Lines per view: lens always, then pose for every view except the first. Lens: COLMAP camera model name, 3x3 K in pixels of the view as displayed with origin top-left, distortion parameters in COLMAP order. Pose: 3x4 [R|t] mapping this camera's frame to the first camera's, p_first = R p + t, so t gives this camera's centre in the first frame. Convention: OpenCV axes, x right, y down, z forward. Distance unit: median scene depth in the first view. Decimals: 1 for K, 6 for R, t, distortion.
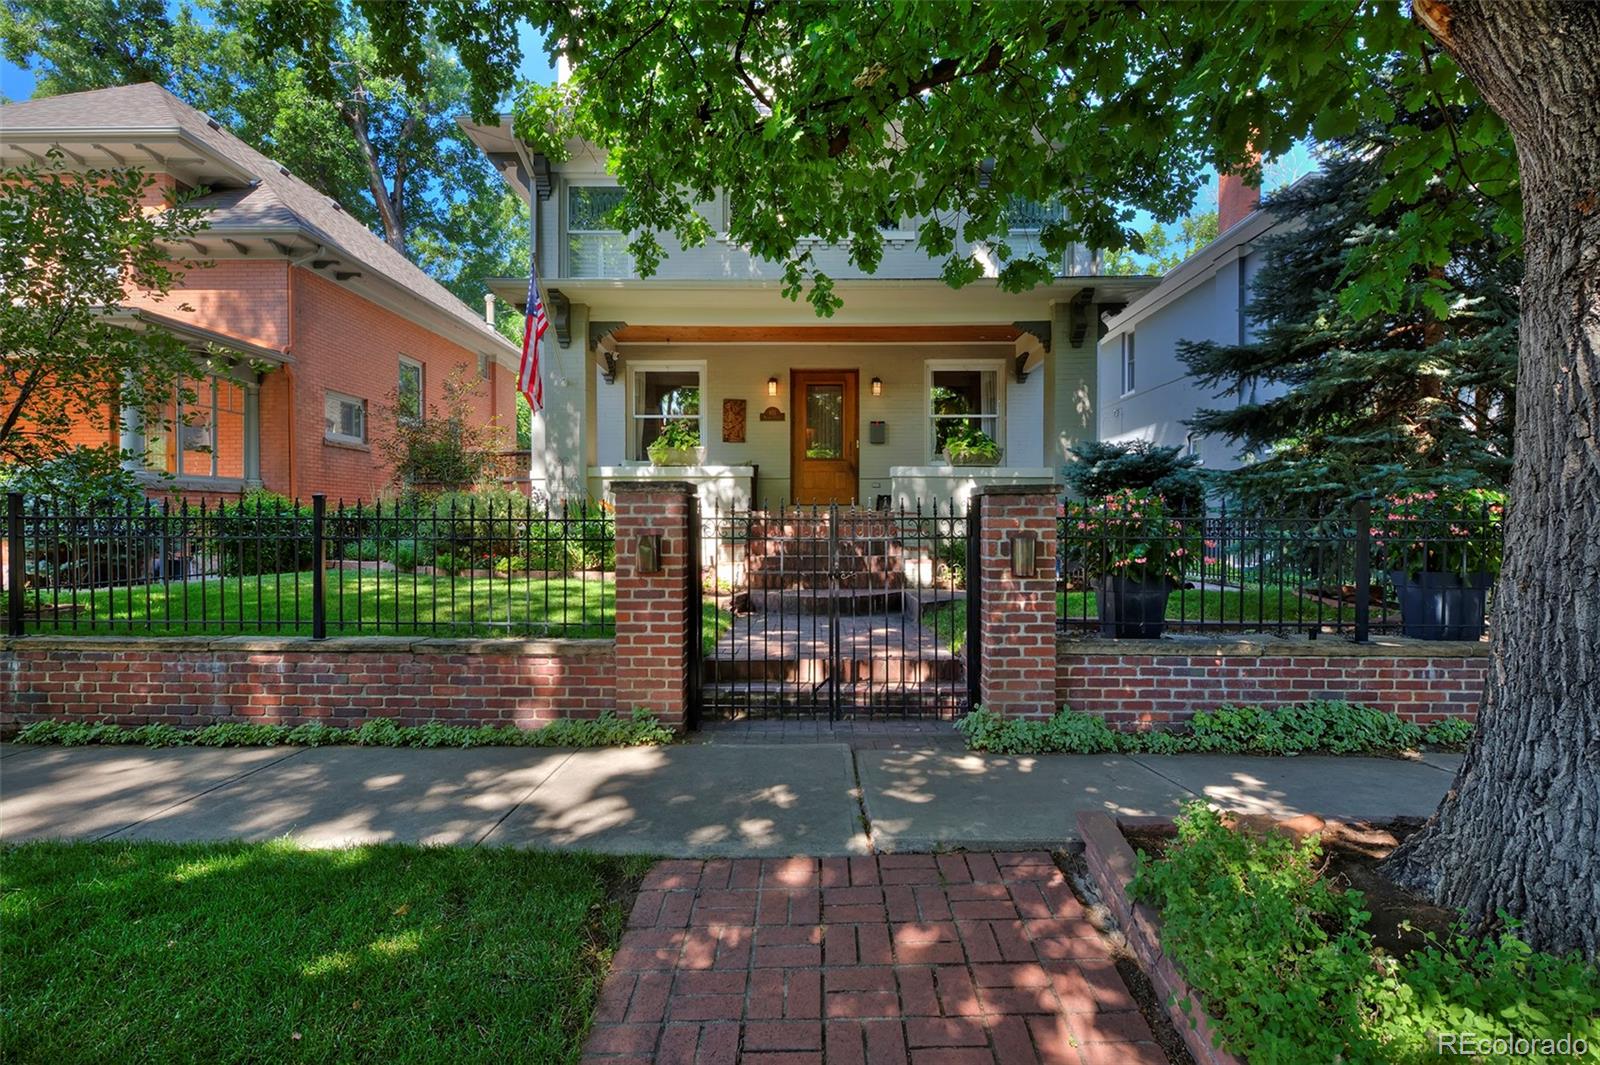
lens RADIAL K [[786.6, 0, 808.9], [0, 786.6, 543.6], [0, 0, 1]] dist [-0.000773, -0.000363]
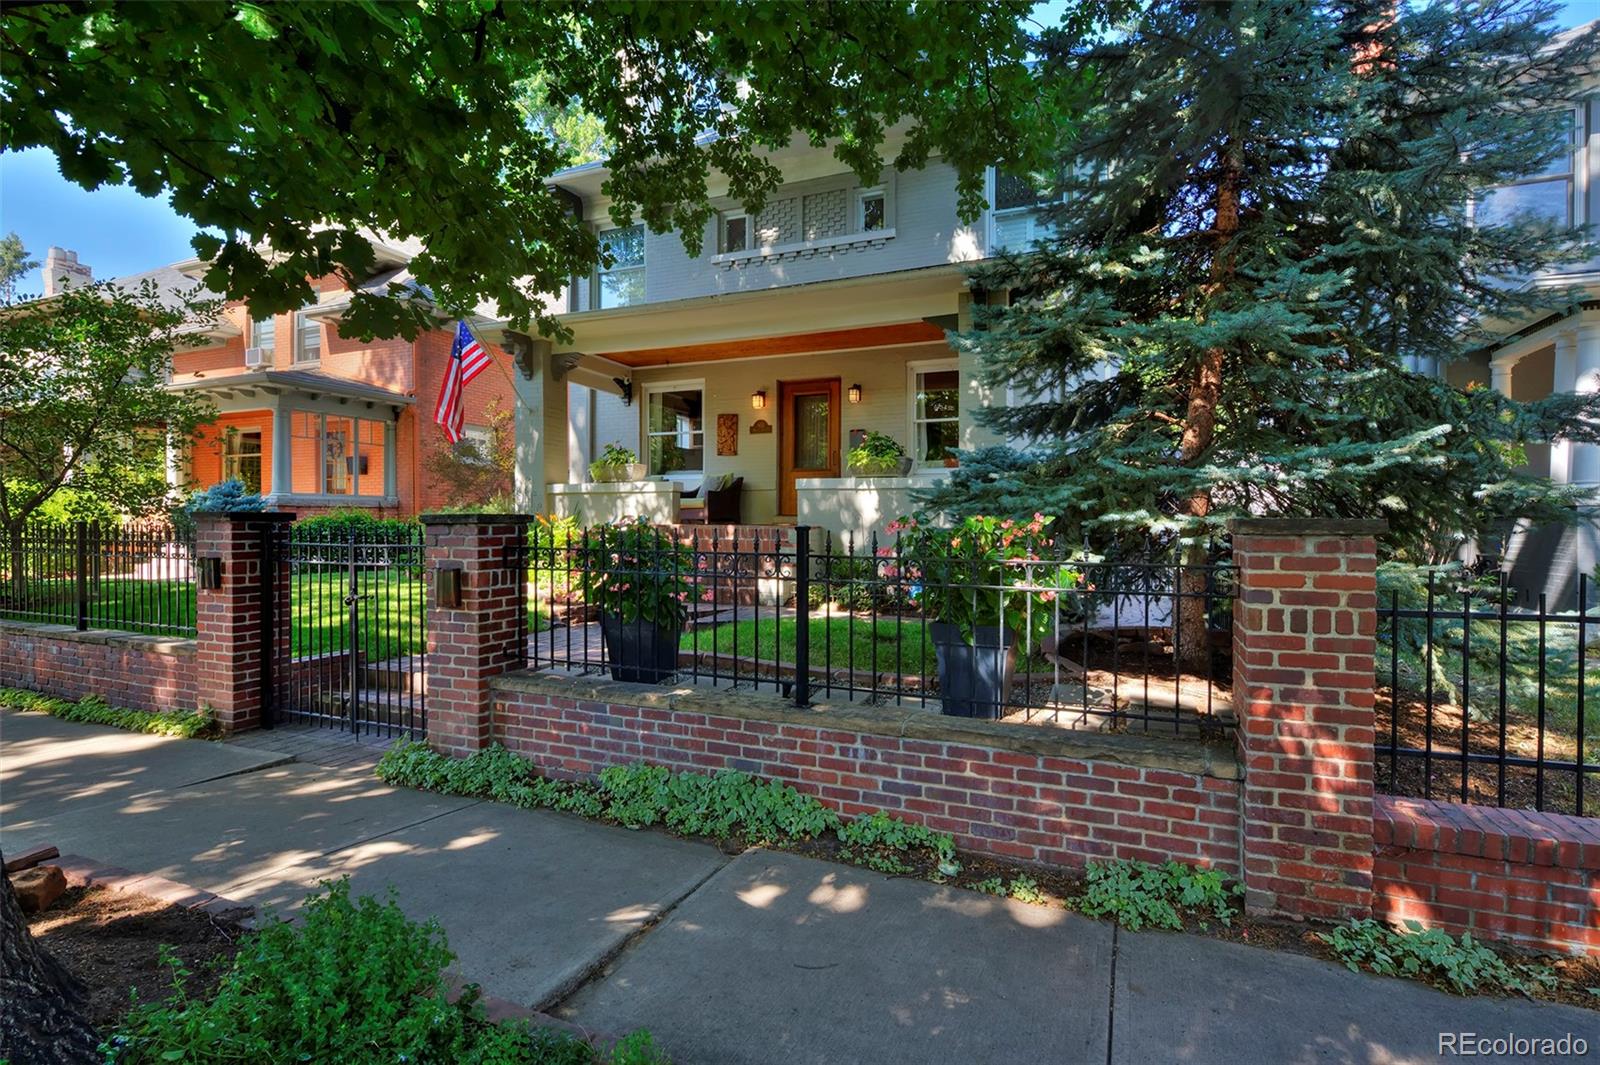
lens RADIAL K [[786.6, 0, 799.2], [0, 786.6, 525.5], [0, 0, 1]] dist [-0.000773, -0.000363]
pose [[0.924815, 0.004519, -0.380390, 1.032916], [-0.013683, 0.999678, -0.021390, -0.045595], [0.380170, 0.024987, 0.924579, 0.237744]]
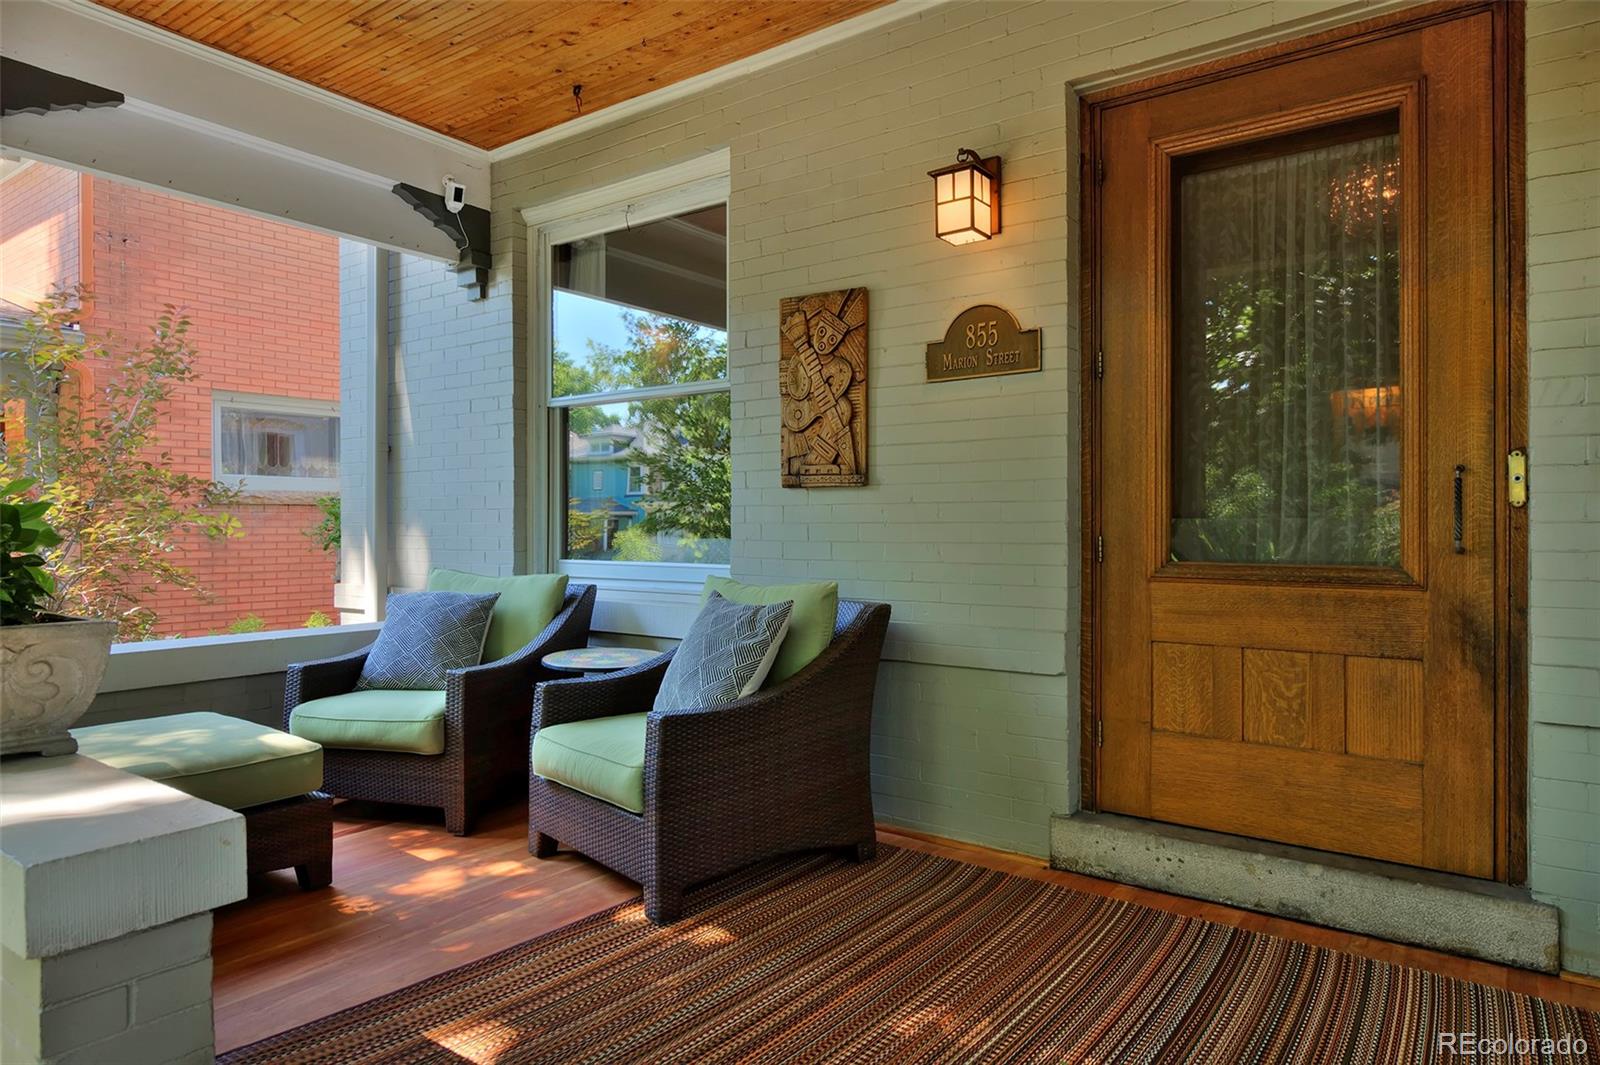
lens RADIAL K [[1011.3, 0, 799.2], [0, 1011.3, 525.8], [0, 0, 1]] dist [-0.010298, -0.000631]
pose [[0.809151, -0.000074, -0.587601, 0.173018], [-0.012904, 0.999757, -0.017895, -0.305894], [0.587459, 0.022062, 0.808953, 2.076892]]
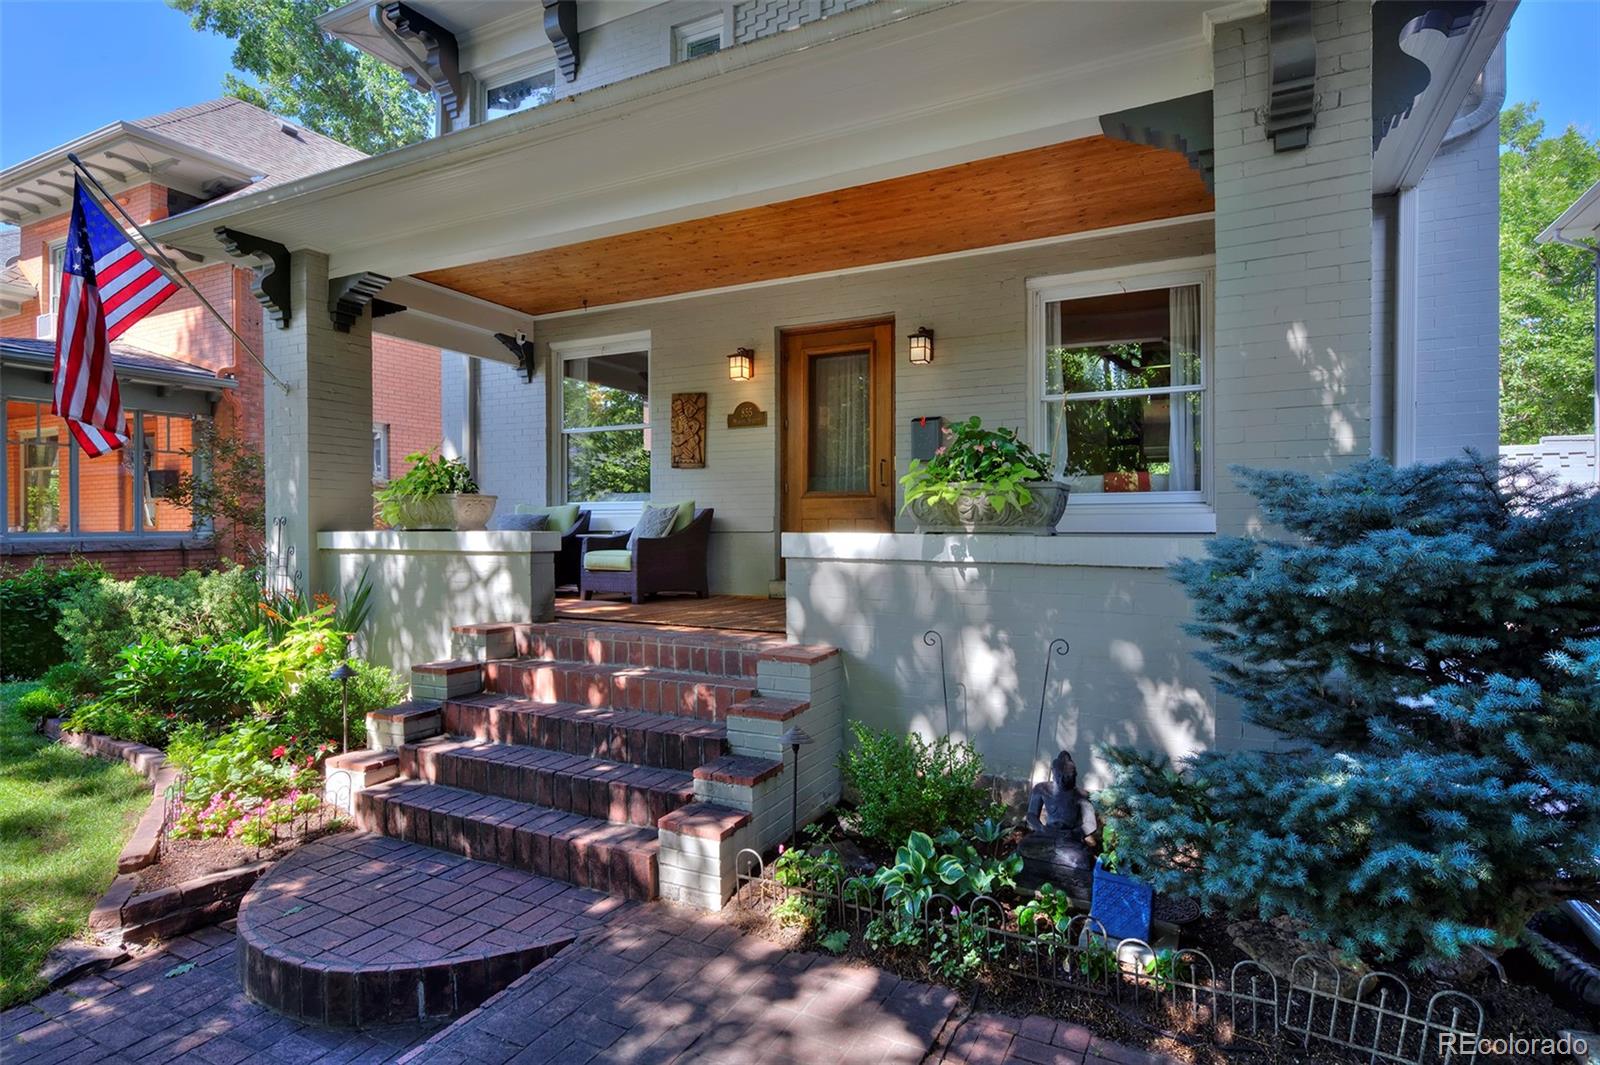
lens RADIAL K [[858.1, 0, 791.4], [0, 858.1, 528.8], [0, 0, 1]] dist [-0.003478, -0.000351]
pose [[0.891345, 0.001738, -0.453323, 0.676169], [-0.011659, 0.999750, -0.019093, -0.200967], [0.453176, 0.022304, 0.891142, 1.307050]]
